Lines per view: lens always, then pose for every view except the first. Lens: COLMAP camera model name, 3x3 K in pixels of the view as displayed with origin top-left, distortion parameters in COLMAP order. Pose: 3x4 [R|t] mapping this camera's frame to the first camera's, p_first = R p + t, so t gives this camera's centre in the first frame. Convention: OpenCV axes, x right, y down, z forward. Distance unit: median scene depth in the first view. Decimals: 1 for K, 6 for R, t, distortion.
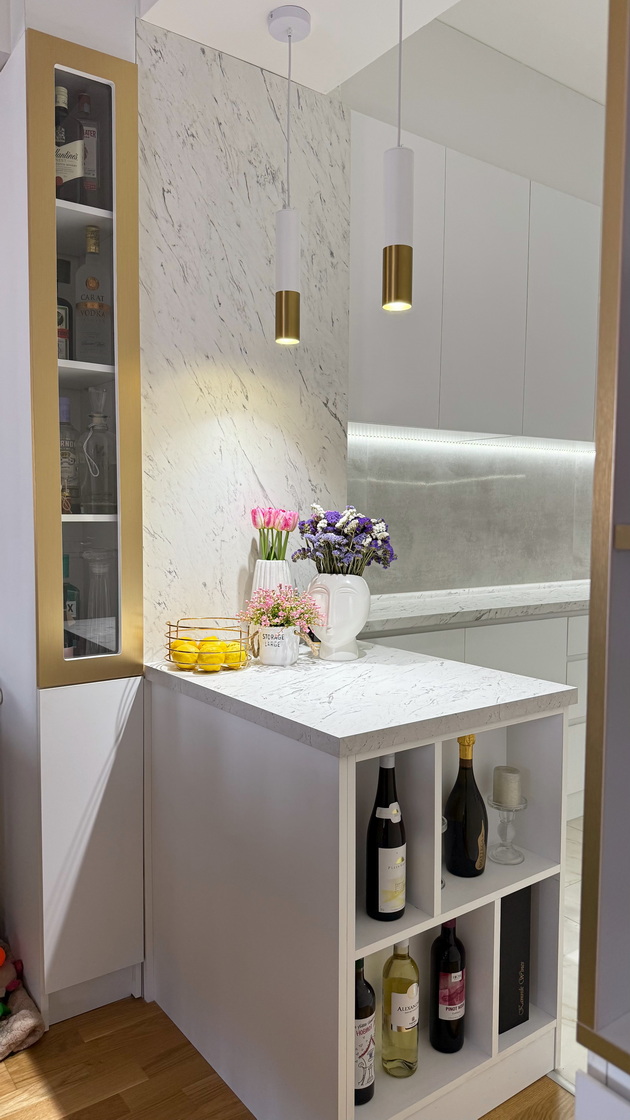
lens RADIAL K [[776.4, 0, 315.0], [0, 776.4, 560.0], [0, 0, 1]] dist [0.093496, -0.161234]
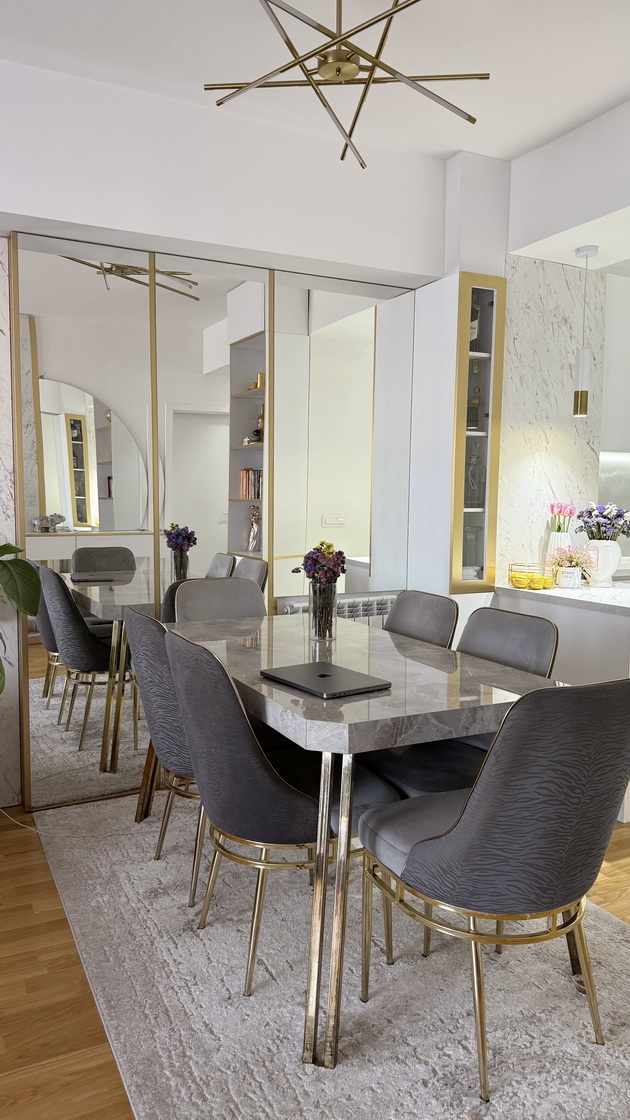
lens RADIAL K [[776.4, 0, 315.0], [0, 776.4, 560.0], [0, 0, 1]] dist [0.093496, -0.161234]
pose [[0.987805, 0.011965, -0.155237, -0.361380], [-0.008682, 0.999725, 0.021805, 0.031616], [0.155455, -0.020191, 0.987637, -0.959331]]
